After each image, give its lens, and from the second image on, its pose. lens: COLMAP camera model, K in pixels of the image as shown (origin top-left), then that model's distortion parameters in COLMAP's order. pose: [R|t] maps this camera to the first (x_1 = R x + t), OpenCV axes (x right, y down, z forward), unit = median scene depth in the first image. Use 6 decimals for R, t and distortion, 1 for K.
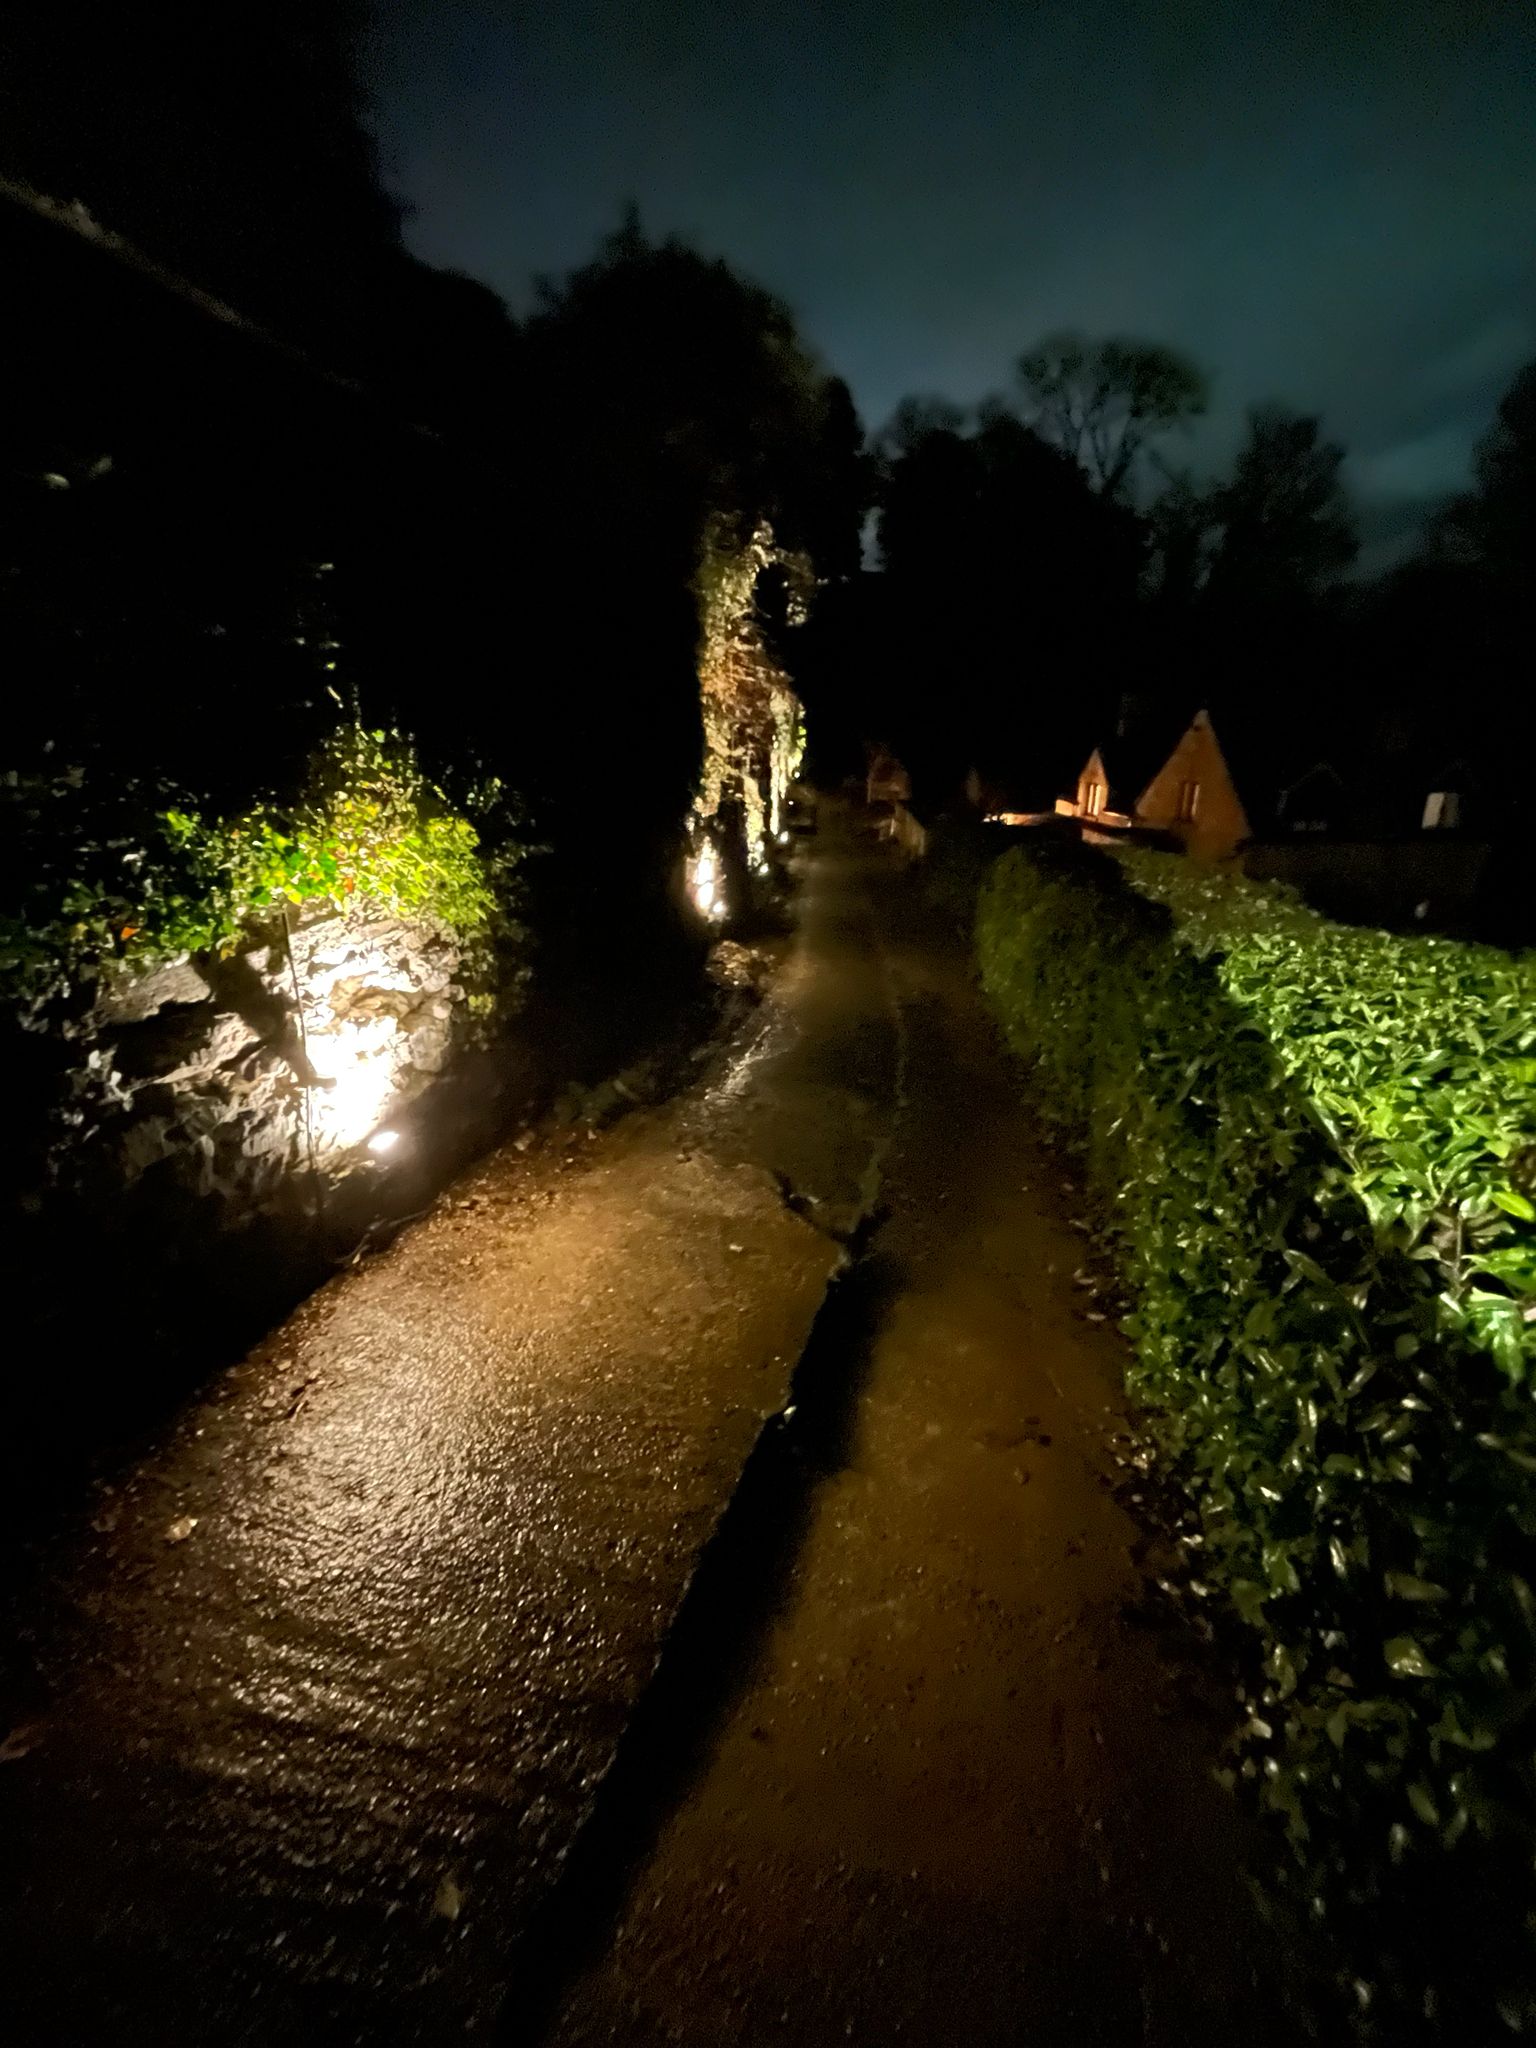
lens RADIAL K [[822.9, 0, 768.0], [0, 822.9, 1024.0], [0, 0, 1]] dist [-0.000466, -0.000081]
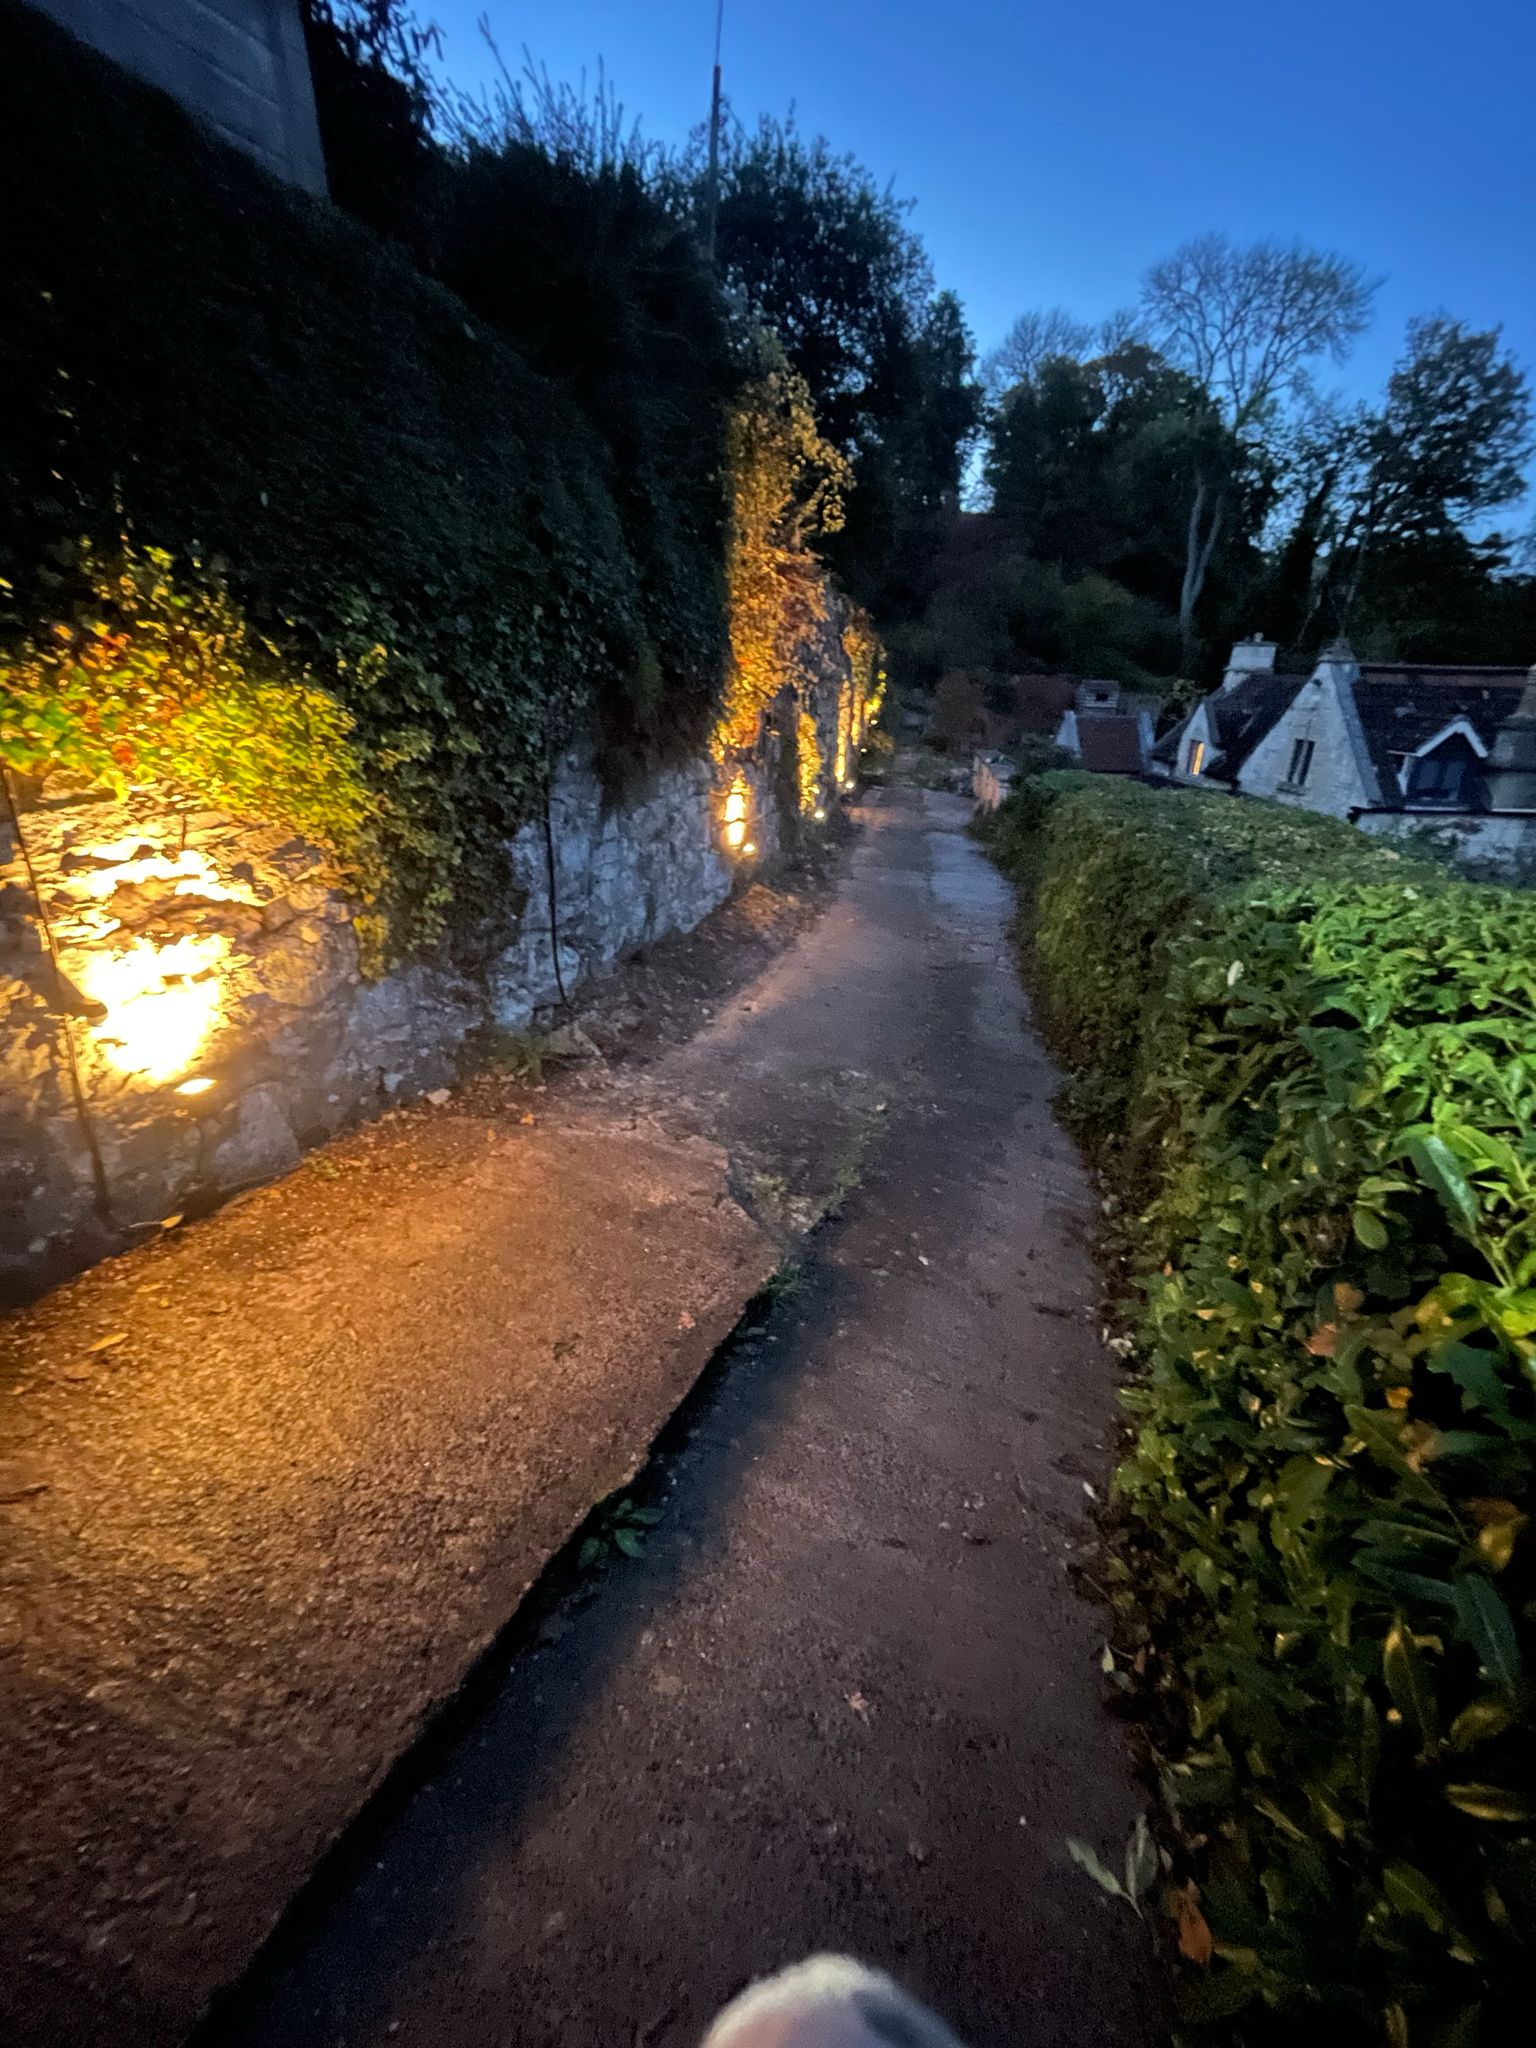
lens RADIAL K [[822.9, 0, 768.0], [0, 822.9, 1024.0], [0, 0, 1]] dist [-0.000466, -0.000081]
pose [[0.994725, 0.059475, -0.083574, 0.146947], [-0.054954, 0.996951, 0.055404, 0.004489], [0.086614, -0.050519, 0.994960, 0.234784]]
